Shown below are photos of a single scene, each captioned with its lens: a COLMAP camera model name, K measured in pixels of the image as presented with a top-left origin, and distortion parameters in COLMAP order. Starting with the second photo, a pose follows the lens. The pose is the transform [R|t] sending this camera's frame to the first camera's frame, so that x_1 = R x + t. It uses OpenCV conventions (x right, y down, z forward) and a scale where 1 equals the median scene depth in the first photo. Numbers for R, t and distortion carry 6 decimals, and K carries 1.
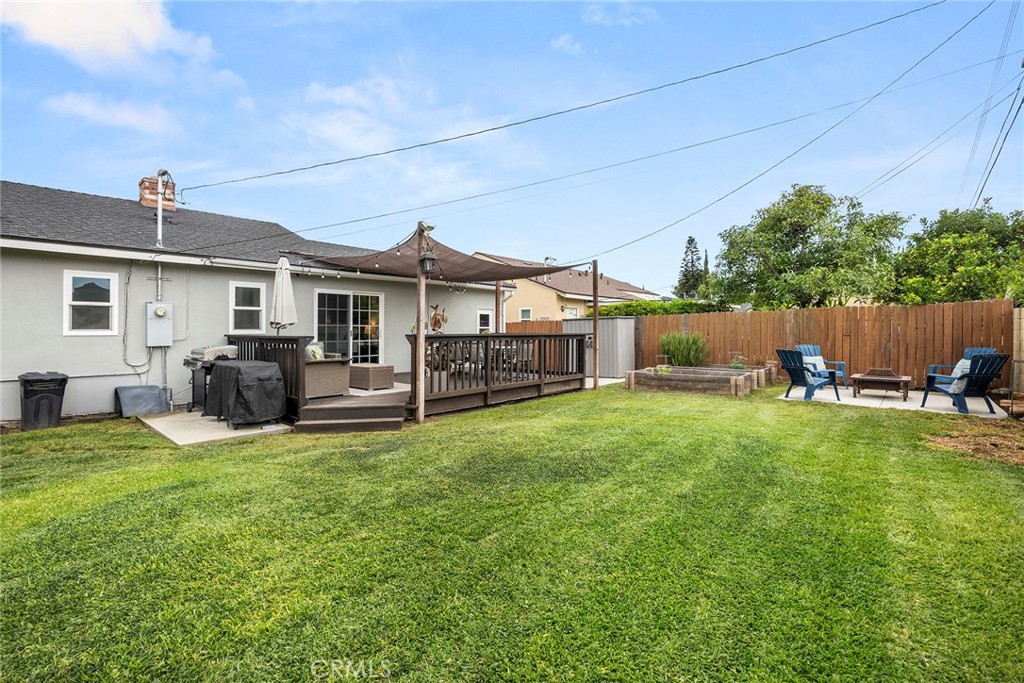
lens RADIAL K [[472.6, 0, 512.0], [0, 472.6, 341.5], [0, 0, 1]] dist [0.000639, 0.000035]
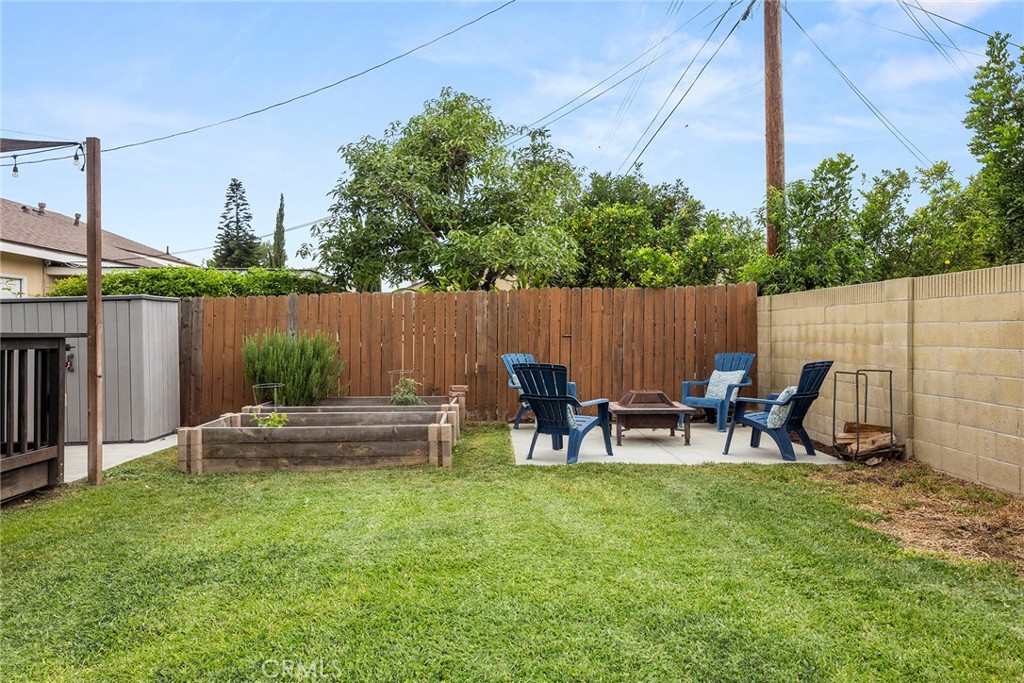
lens RADIAL K [[749.8, 0, 512.0], [0, 749.8, 341.5], [0, 0, 1]] dist [-0.007299, 0.000483]
pose [[0.746262, -0.007547, 0.665609, 0.030347], [0.018216, 0.999793, -0.009087, 0.000401], [-0.665403, 0.018906, 0.746245, 0.337489]]
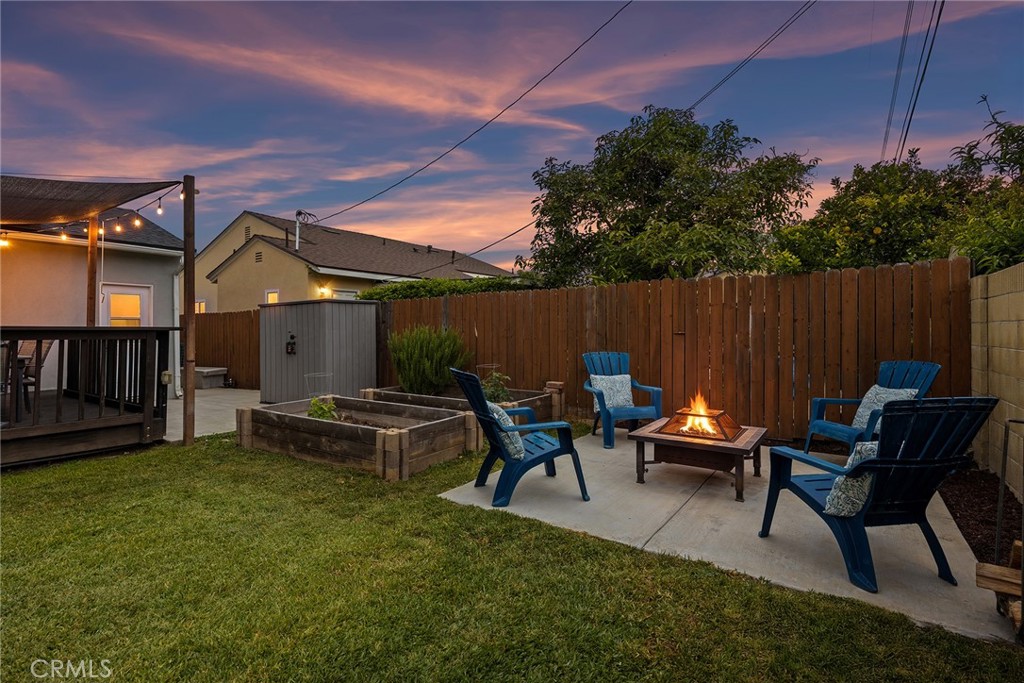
lens RADIAL K [[504.9, 0, 510.4], [0, 504.9, 331.7], [0, 0, 1]] dist [-0.005126, -0.000686]
pose [[0.993604, 0.004645, 0.112826, 0.452202], [-0.002842, 0.999866, -0.016139, -0.005971], [-0.112886, 0.015715, 0.993484, 0.457967]]
